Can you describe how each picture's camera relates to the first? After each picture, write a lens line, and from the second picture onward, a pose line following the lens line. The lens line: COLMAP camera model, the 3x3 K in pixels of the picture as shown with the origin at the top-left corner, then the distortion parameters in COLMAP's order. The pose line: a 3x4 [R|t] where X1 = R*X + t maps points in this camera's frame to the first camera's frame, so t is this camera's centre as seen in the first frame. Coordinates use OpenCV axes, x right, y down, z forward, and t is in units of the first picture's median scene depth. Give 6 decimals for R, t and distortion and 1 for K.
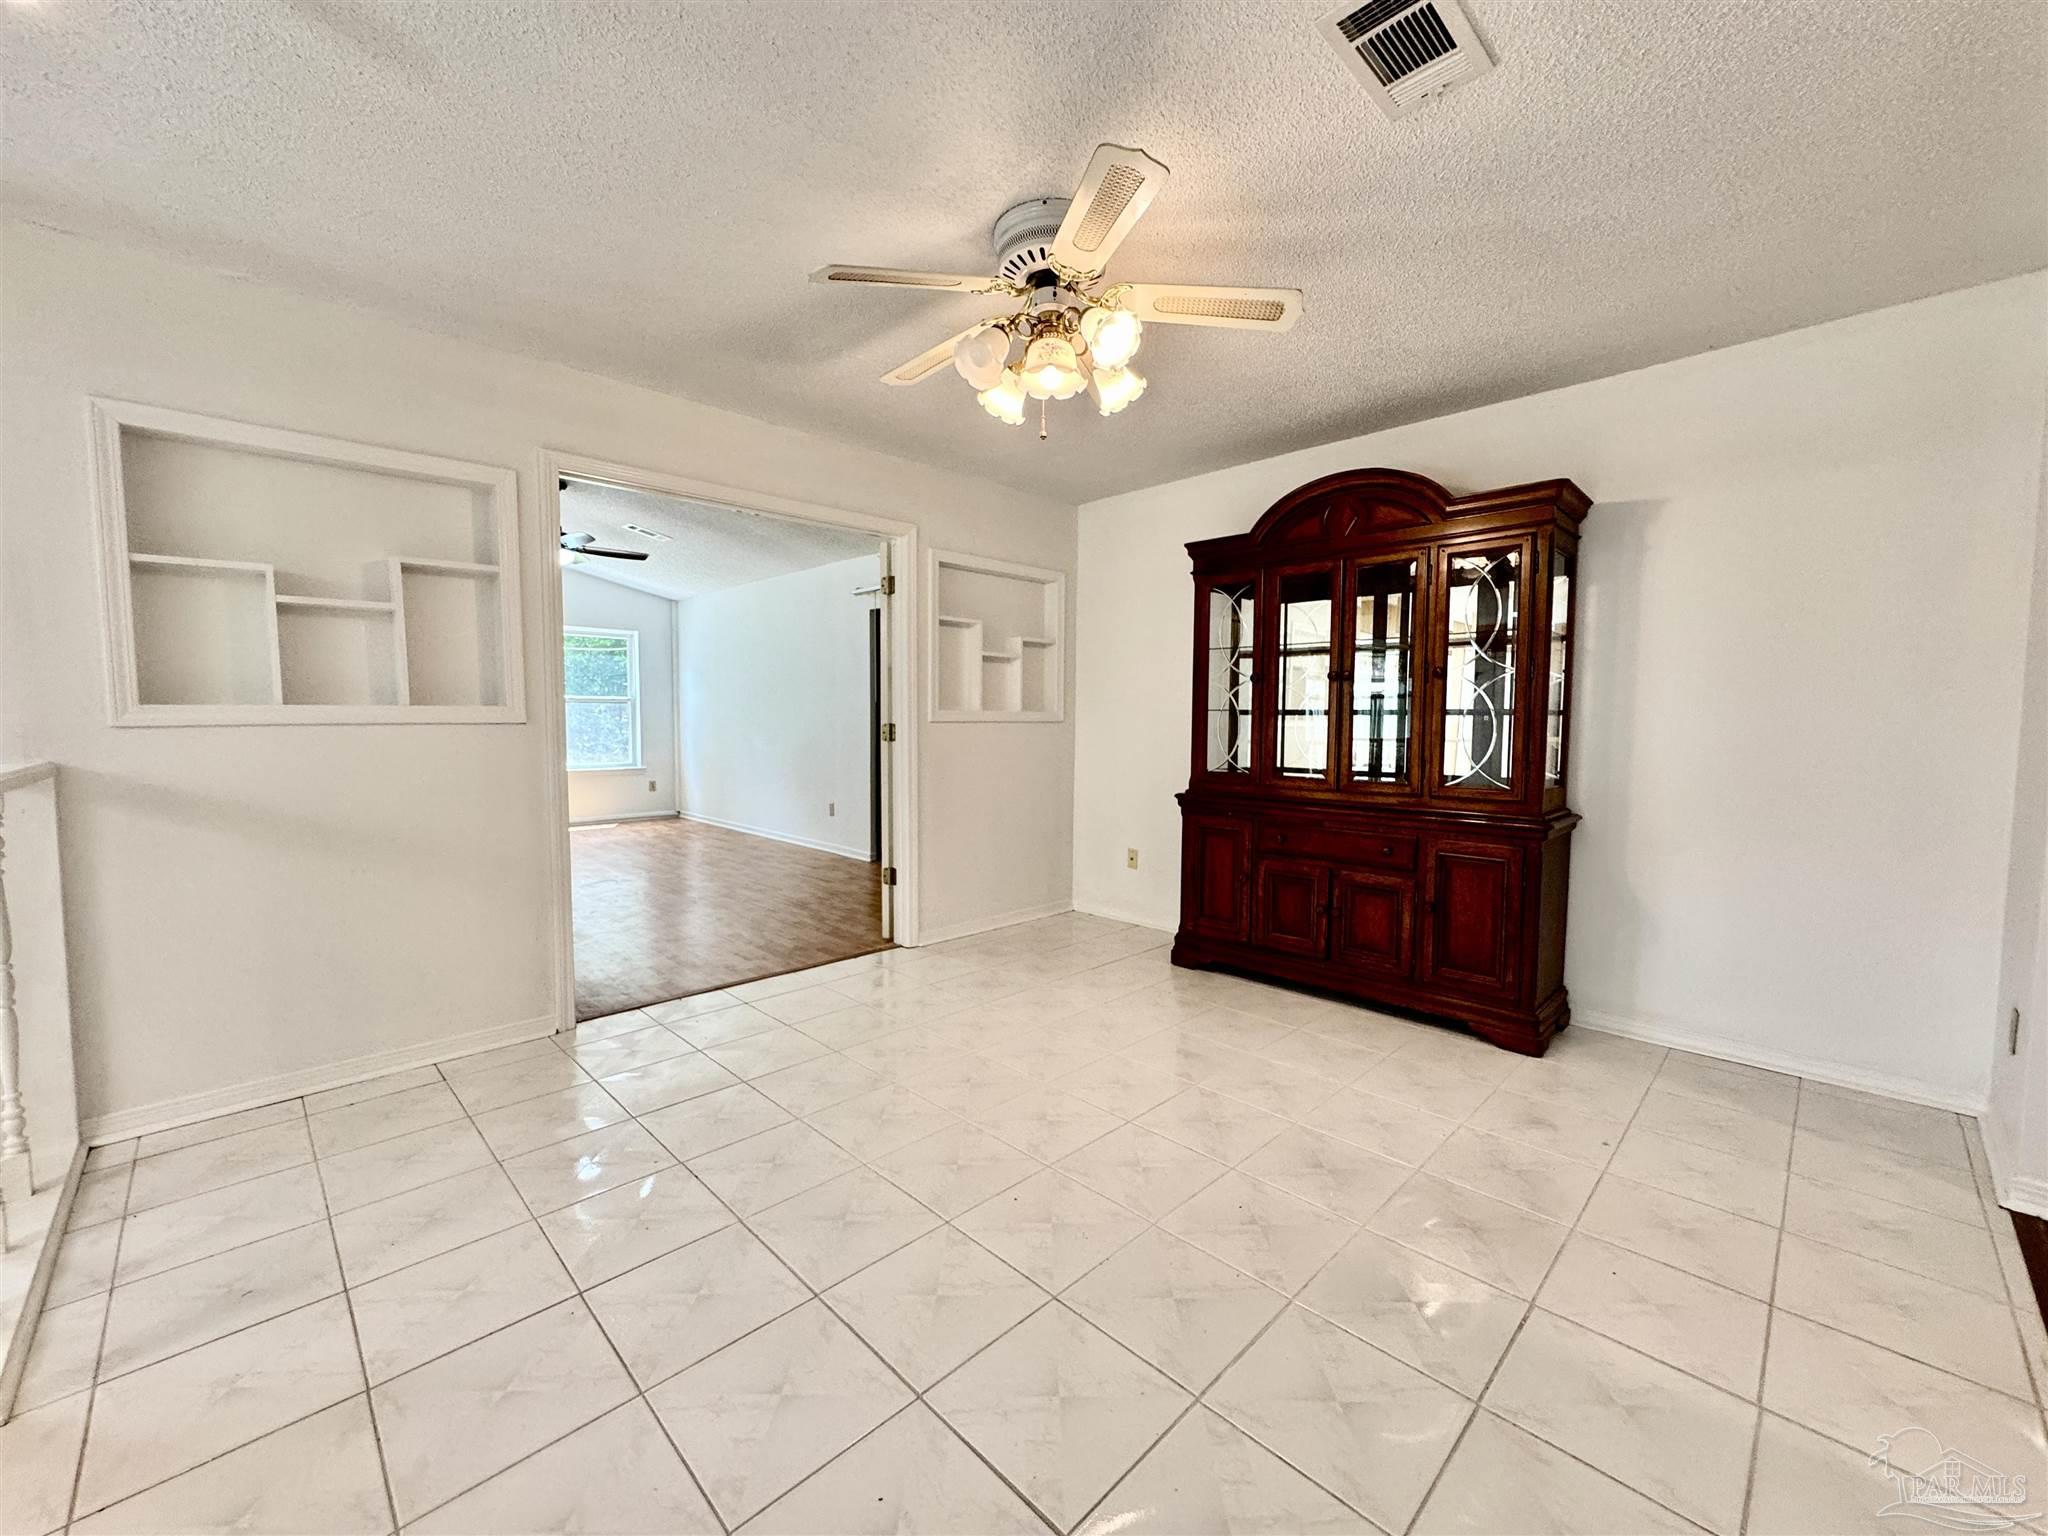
lens RADIAL K [[816.3, 0, 1018.9], [0, 816.3, 767.0], [0, 0, 1]] dist [-0.007291, 0.000211]
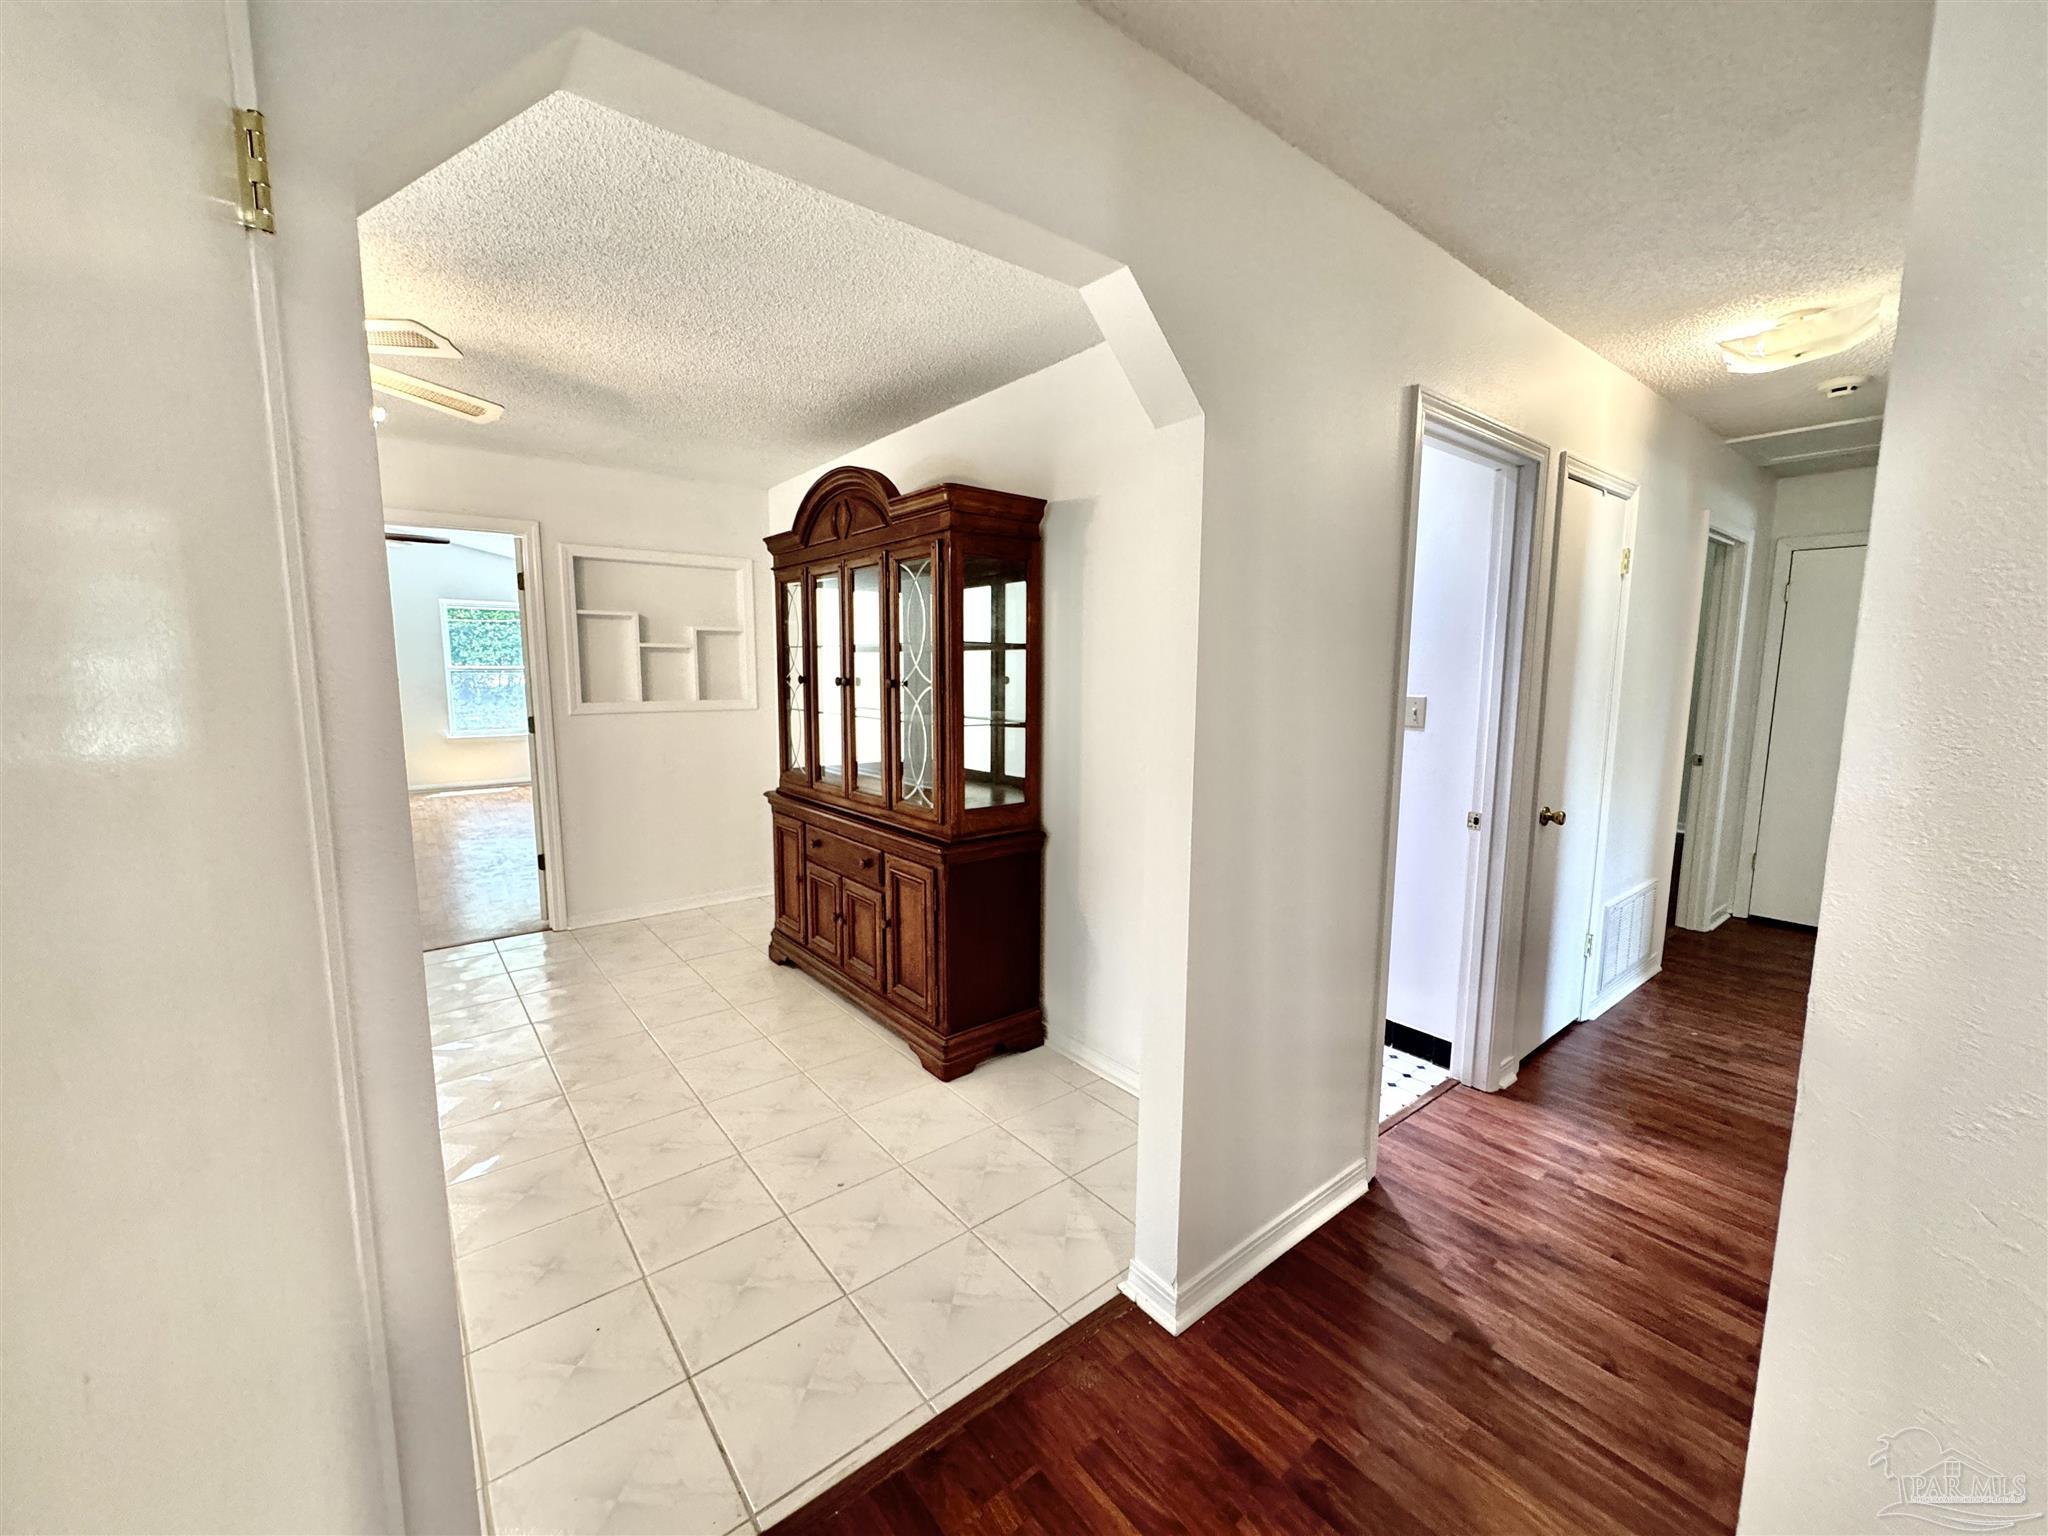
lens RADIAL K [[816.3, 0, 1012.0], [0, 816.3, 768.3], [0, 0, 1]] dist [-0.007291, 0.000211]
pose [[0.994817, 0.013235, -0.100812, 0.697760], [-0.006857, 0.997967, 0.063359, -0.072565], [0.101445, -0.062340, 0.992886, 0.047069]]
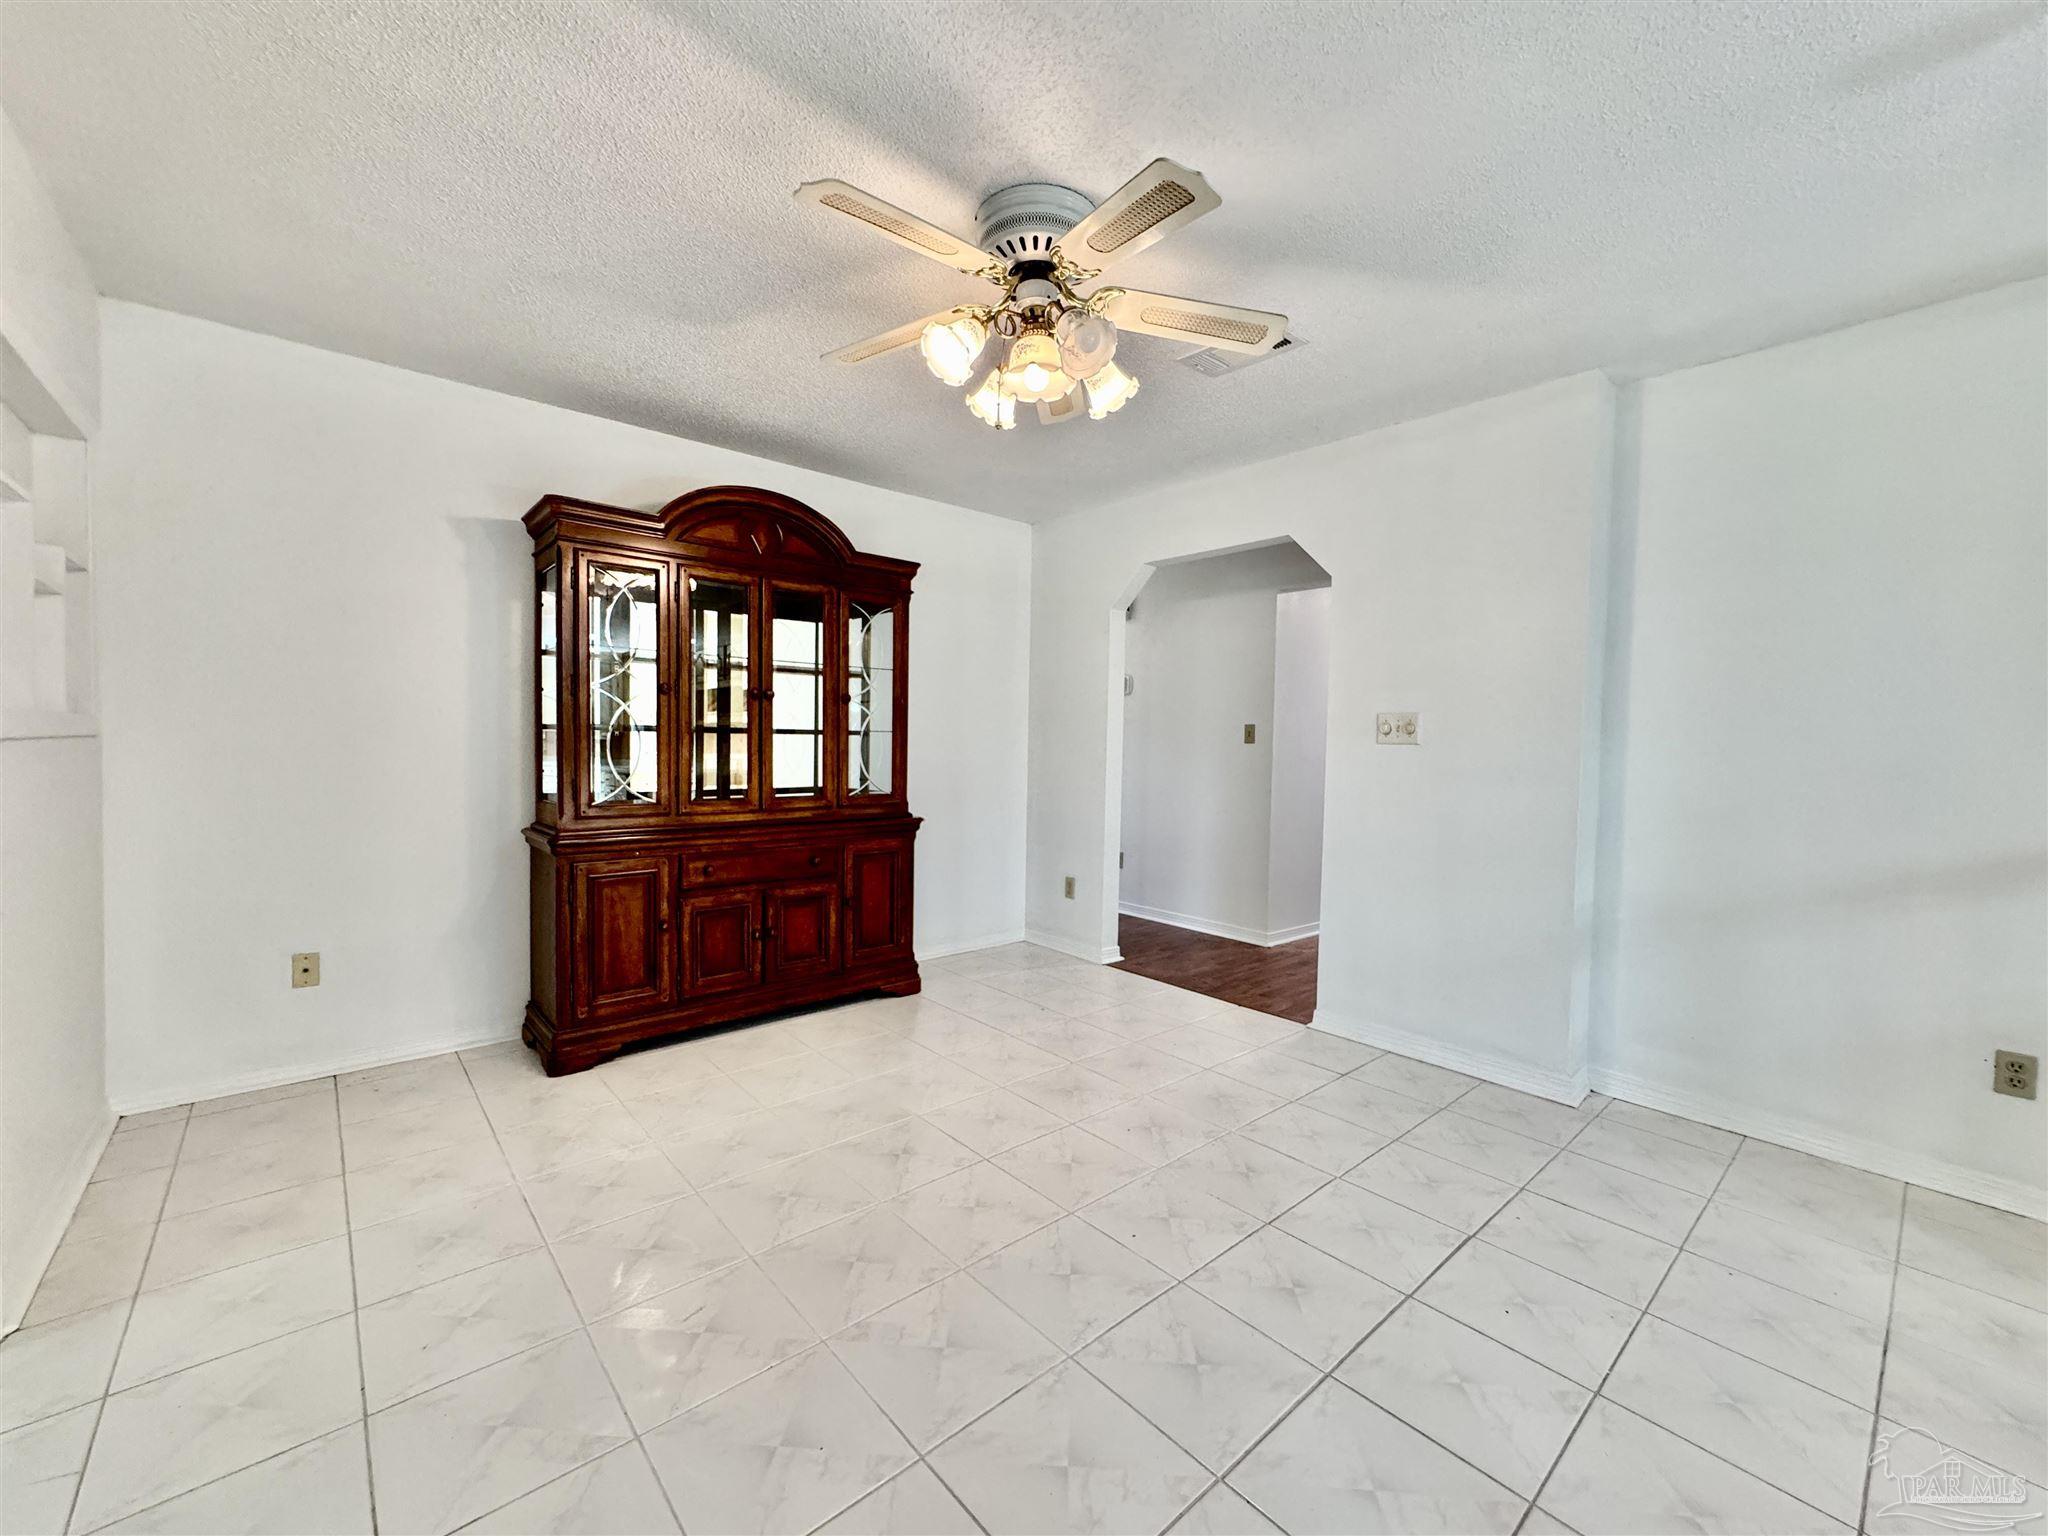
lens RADIAL K [[816.3, 0, 1023.6], [0, 816.3, 769.1], [0, 0, 1]] dist [-0.007291, 0.000211]
pose [[0.047291, -0.036691, 0.998207, -0.586591], [0.044810, 0.998397, 0.034575, -0.041521], [-0.997876, 0.043095, 0.048859, 0.643176]]
